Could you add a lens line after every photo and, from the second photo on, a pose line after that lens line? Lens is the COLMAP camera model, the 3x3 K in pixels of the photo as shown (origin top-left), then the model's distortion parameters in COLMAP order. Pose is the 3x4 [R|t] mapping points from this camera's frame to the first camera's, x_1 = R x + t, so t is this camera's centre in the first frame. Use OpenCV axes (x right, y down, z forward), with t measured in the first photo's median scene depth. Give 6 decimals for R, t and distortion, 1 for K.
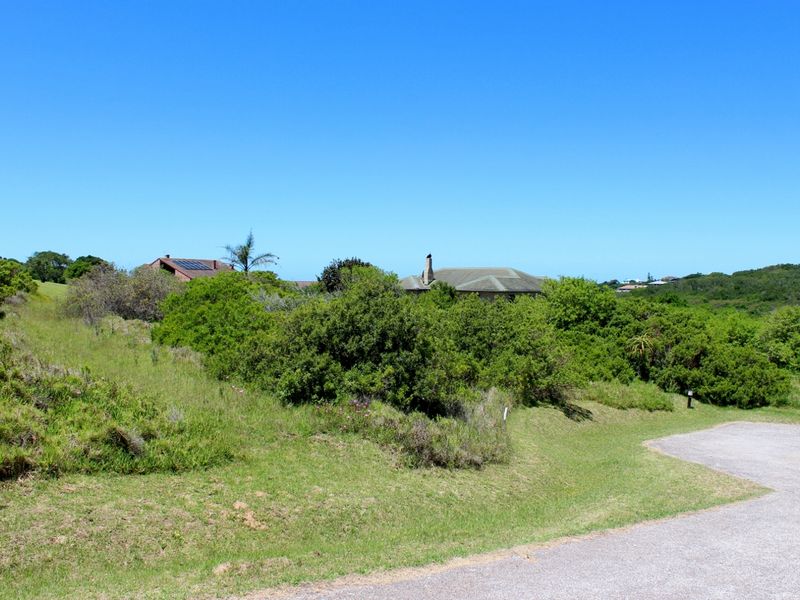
lens RADIAL K [[795.7, 0, 400.9], [0, 795.7, 300.4], [0, 0, 1]] dist [-0.096052, 0.000000]
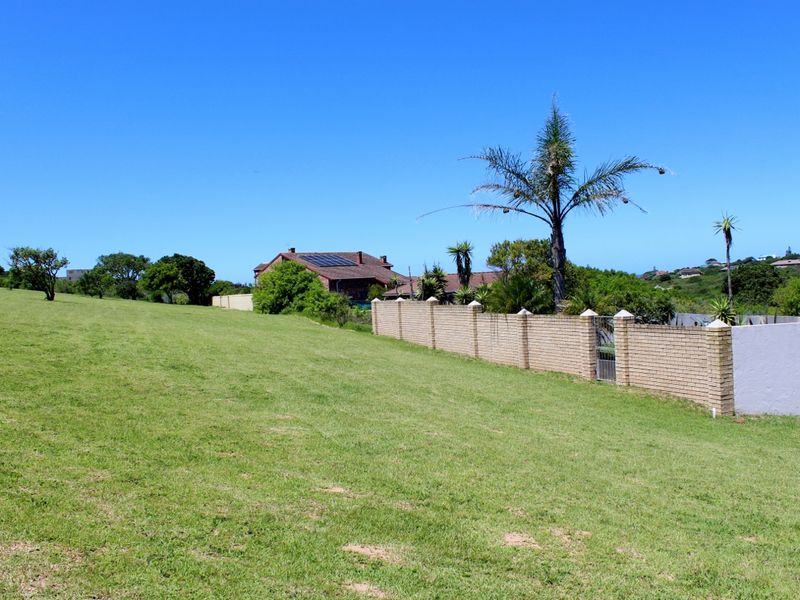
lens RADIAL K [[796.5, 0, 399.9], [0, 796.5, 298.6], [0, 0, 1]] dist [-0.098923, 0.000000]
pose [[0.986882, -0.064175, -0.148139, -0.117211], [0.064364, 0.997920, -0.003522, -0.005984], [0.148057, -0.006059, 0.988960, 0.372743]]
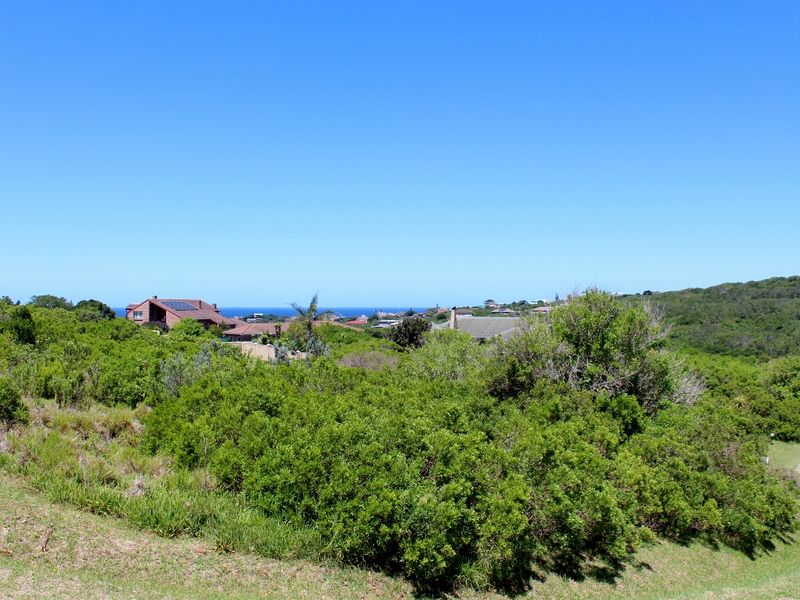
lens RADIAL K [[796.5, 0, 397.9], [0, 796.5, 298.8], [0, 0, 1]] dist [-0.098923, 0.000000]
pose [[0.993568, -0.009472, 0.112838, -0.107721], [0.012734, 0.999520, -0.028225, -0.023063], [-0.112516, 0.029481, 0.993212, -0.085330]]
